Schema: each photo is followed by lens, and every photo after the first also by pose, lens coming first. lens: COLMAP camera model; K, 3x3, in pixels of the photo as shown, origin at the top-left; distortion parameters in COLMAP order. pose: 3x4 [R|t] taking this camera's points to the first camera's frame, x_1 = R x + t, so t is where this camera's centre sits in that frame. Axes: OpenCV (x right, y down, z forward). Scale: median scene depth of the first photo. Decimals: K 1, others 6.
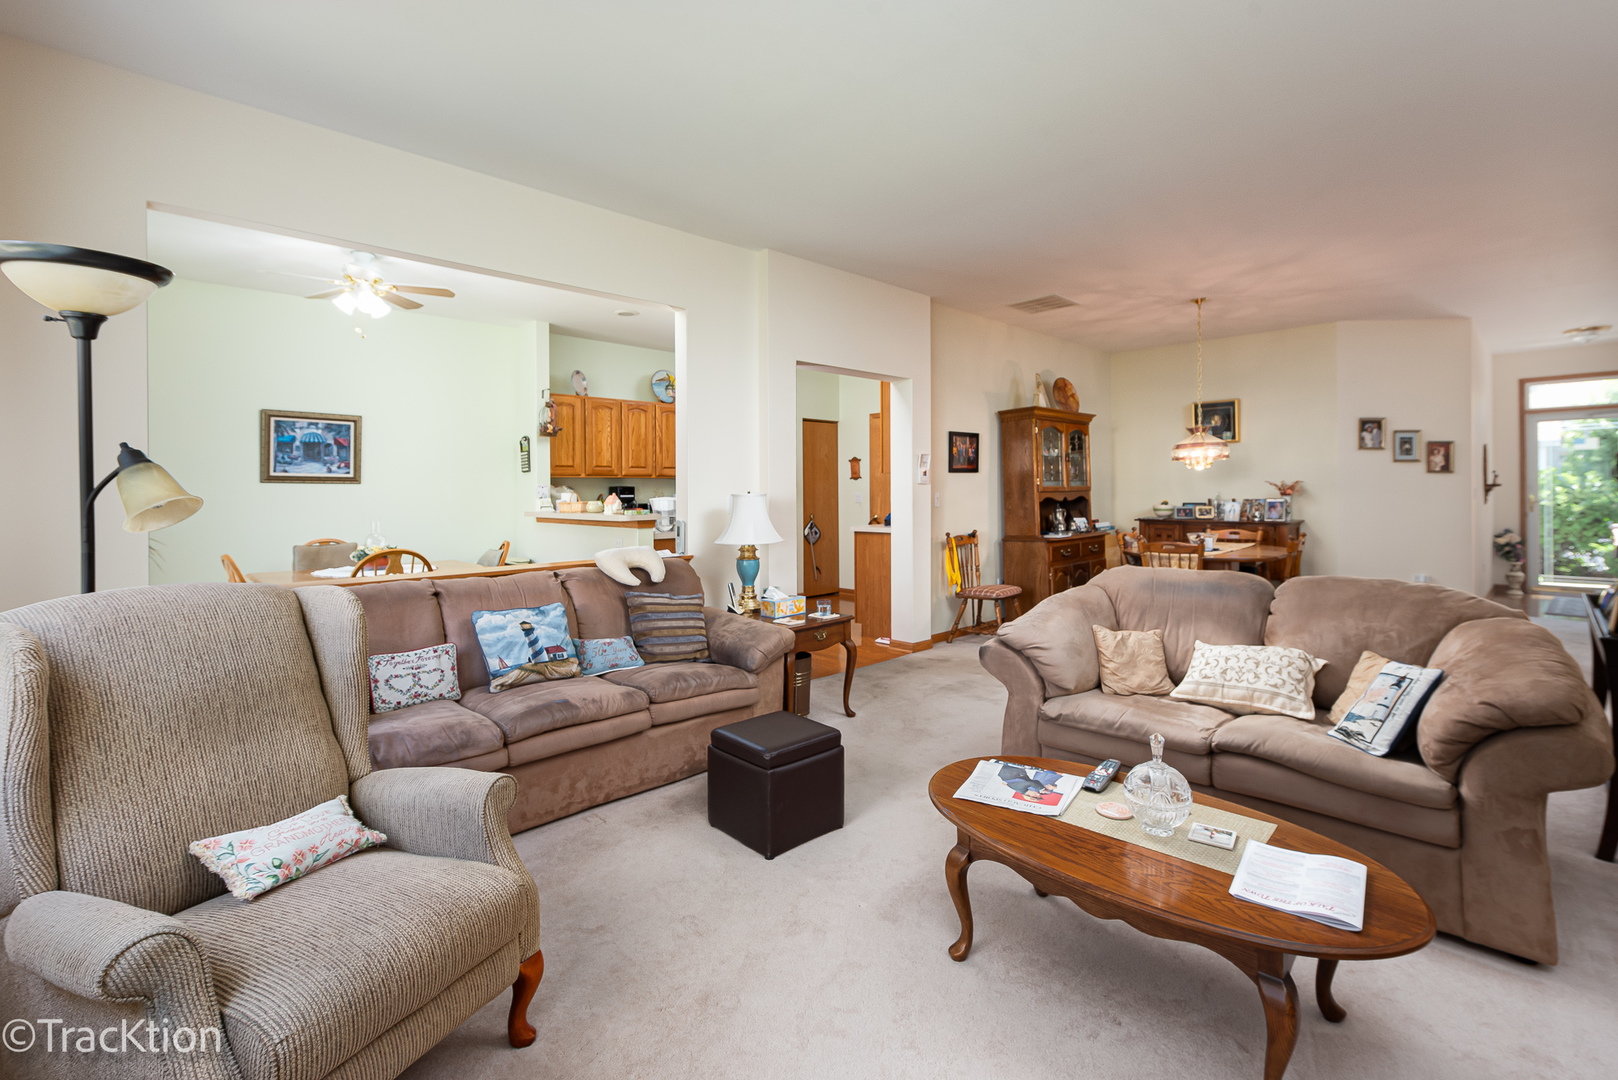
lens RADIAL K [[731.8, 0, 806.9], [0, 731.8, 495.8], [0, 0, 1]] dist [0.001853, -0.002226]
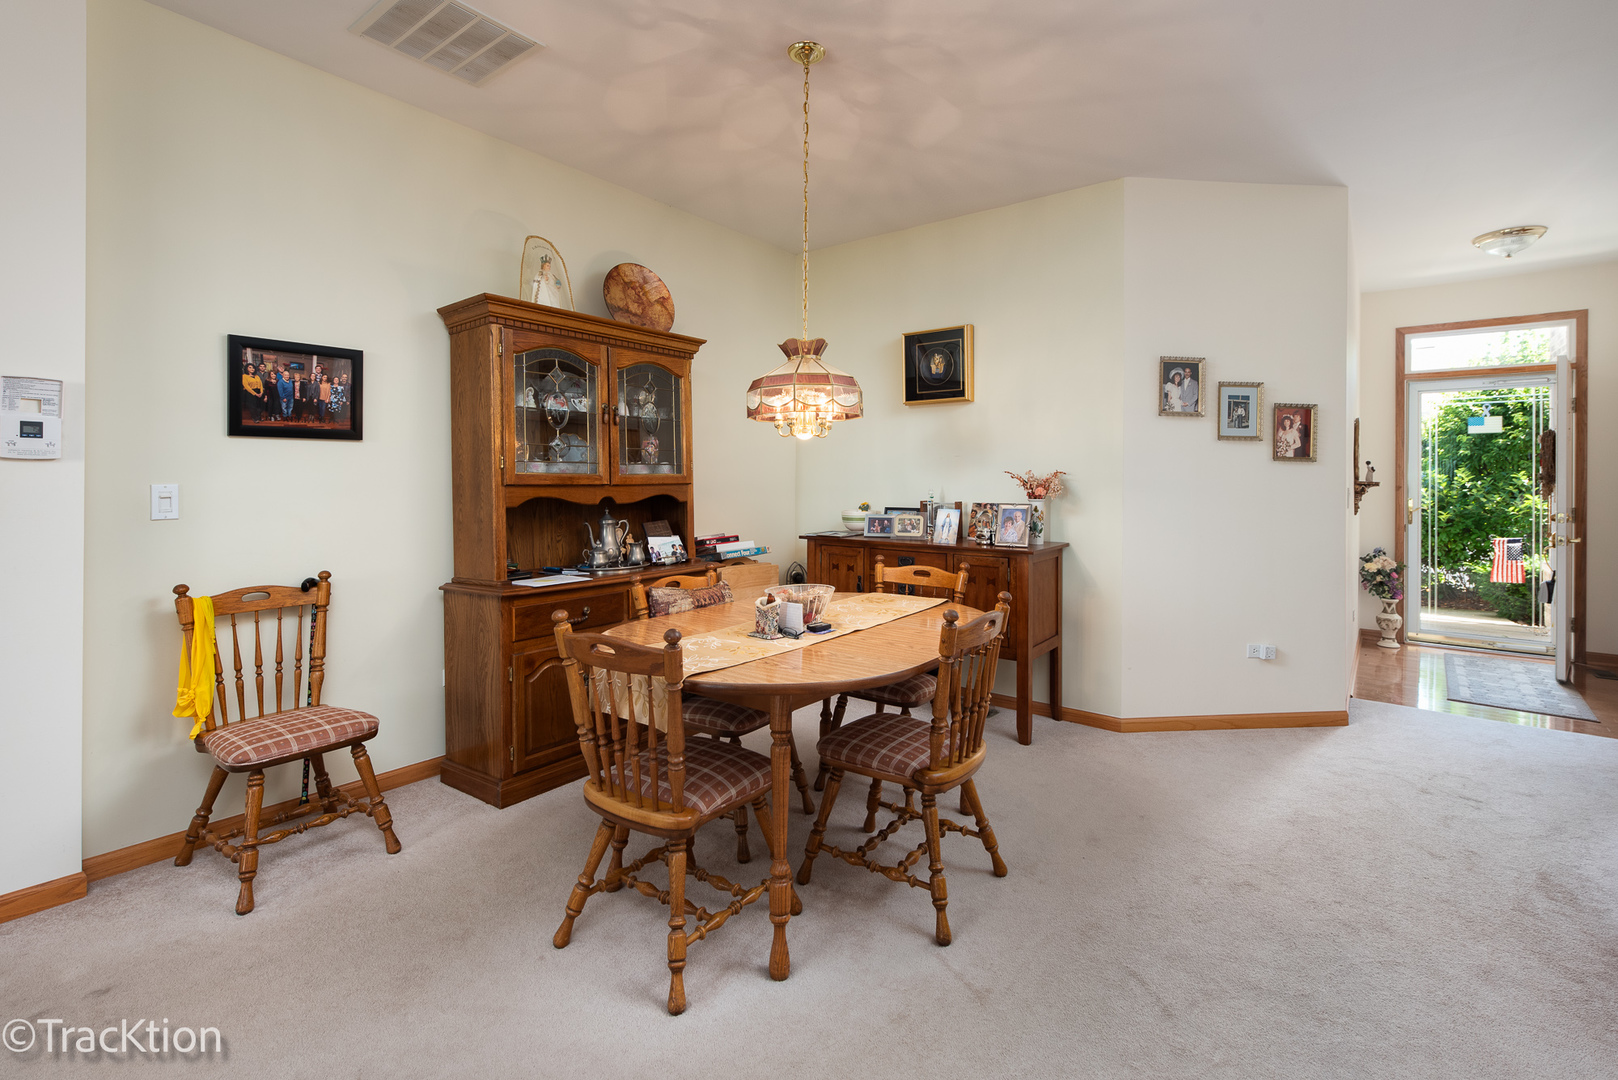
lens RADIAL K [[731.8, 0, 808.8], [0, 731.8, 481.3], [0, 0, 1]] dist [0.001853, -0.002226]
pose [[0.990224, 0.014511, 0.138726, 0.421166], [-0.013891, 0.999889, -0.005438, -0.007789], [-0.138789, 0.003458, 0.990316, 0.497834]]
